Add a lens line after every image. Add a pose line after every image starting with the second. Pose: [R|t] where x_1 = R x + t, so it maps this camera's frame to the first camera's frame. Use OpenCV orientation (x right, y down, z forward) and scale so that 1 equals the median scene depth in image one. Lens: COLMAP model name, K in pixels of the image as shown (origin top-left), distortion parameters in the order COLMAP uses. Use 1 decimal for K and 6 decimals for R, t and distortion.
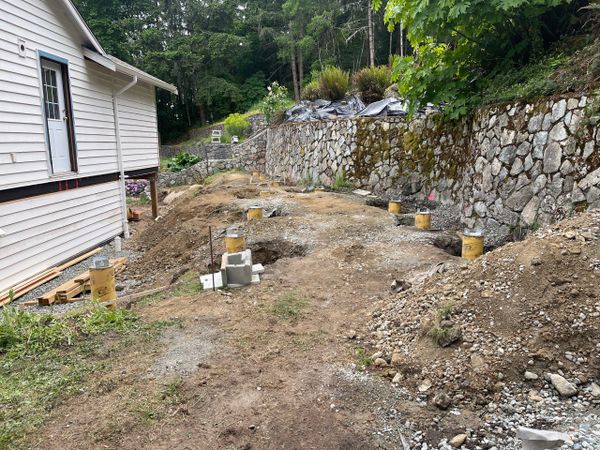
lens RADIAL K [[456.6, 0, 302.6], [0, 456.6, 226.9], [0, 0, 1]] dist [0.082005, -0.104957]
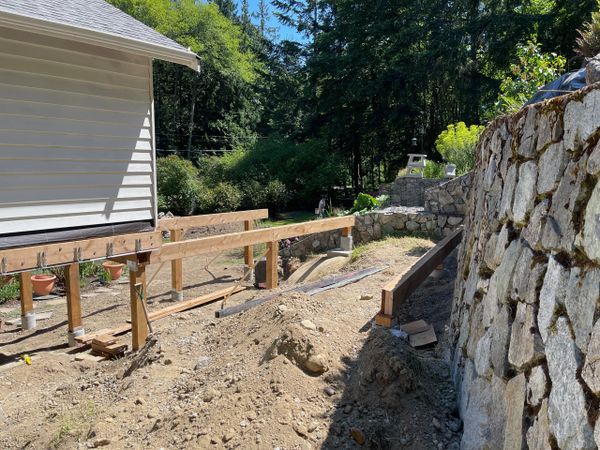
lens RADIAL K [[456.6, 0, 302.0], [0, 456.6, 228.9], [0, 0, 1]] dist [0.082005, -0.104957]
pose [[0.796627, 0.102044, -0.595796, 0.080403], [-0.127368, 0.991855, -0.000423, -0.199188], [0.590900, 0.076222, 0.803136, 0.921527]]
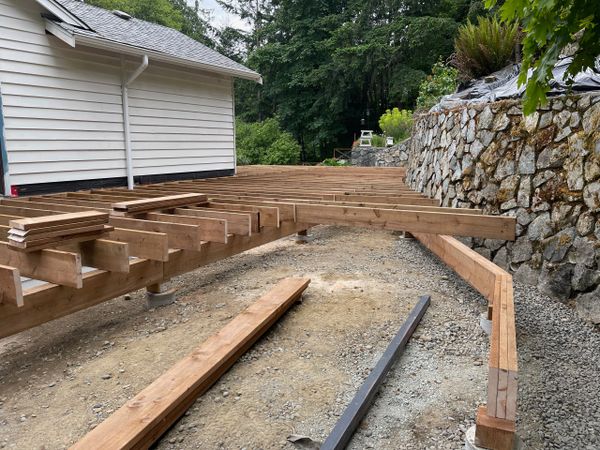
lens RADIAL K [[456.6, 0, 302.2], [0, 456.6, 221.1], [0, 0, 1]] dist [0.082005, -0.104957]
pose [[0.880270, 0.083909, -0.466994, 0.189619], [-0.088970, 0.995971, 0.011249, -0.102254], [0.466056, 0.031647, 0.884189, 0.480504]]
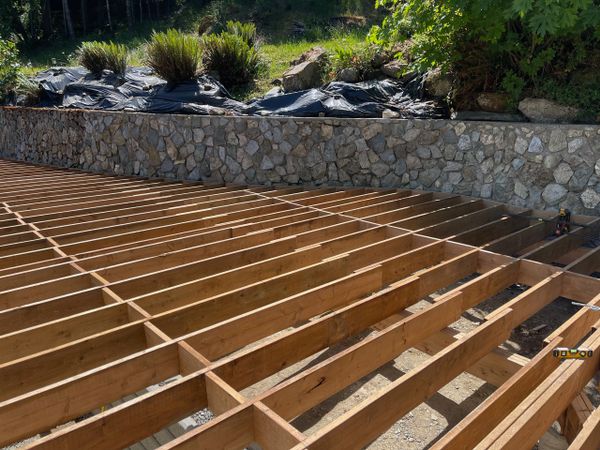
lens RADIAL K [[456.6, 0, 306.0], [0, 456.6, 225.7], [0, 0, 1]] dist [0.082005, -0.104957]
pose [[0.740507, -0.170935, 0.649946, -0.340141], [0.114212, 0.985053, 0.128942, -0.154552], [-0.662273, -0.021251, 0.748962, 0.422678]]
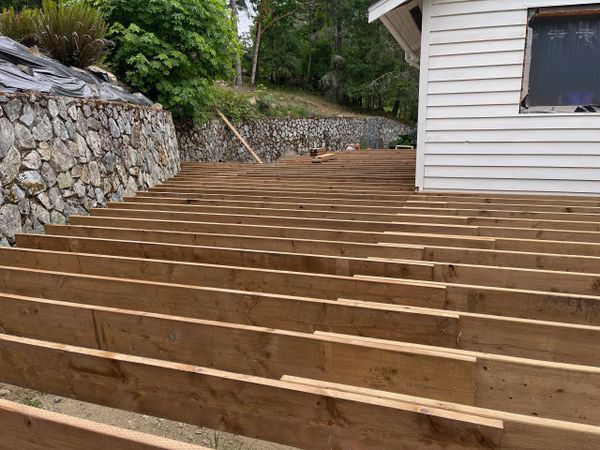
lens RADIAL K [[456.6, 0, 302.7], [0, 456.6, 225.5], [0, 0, 1]] dist [0.082005, -0.104957]
pose [[-0.947942, -0.050477, 0.314418, -0.437156], [0.075785, 0.923229, 0.376702, -0.352452], [-0.309294, 0.380920, -0.871342, 1.792997]]
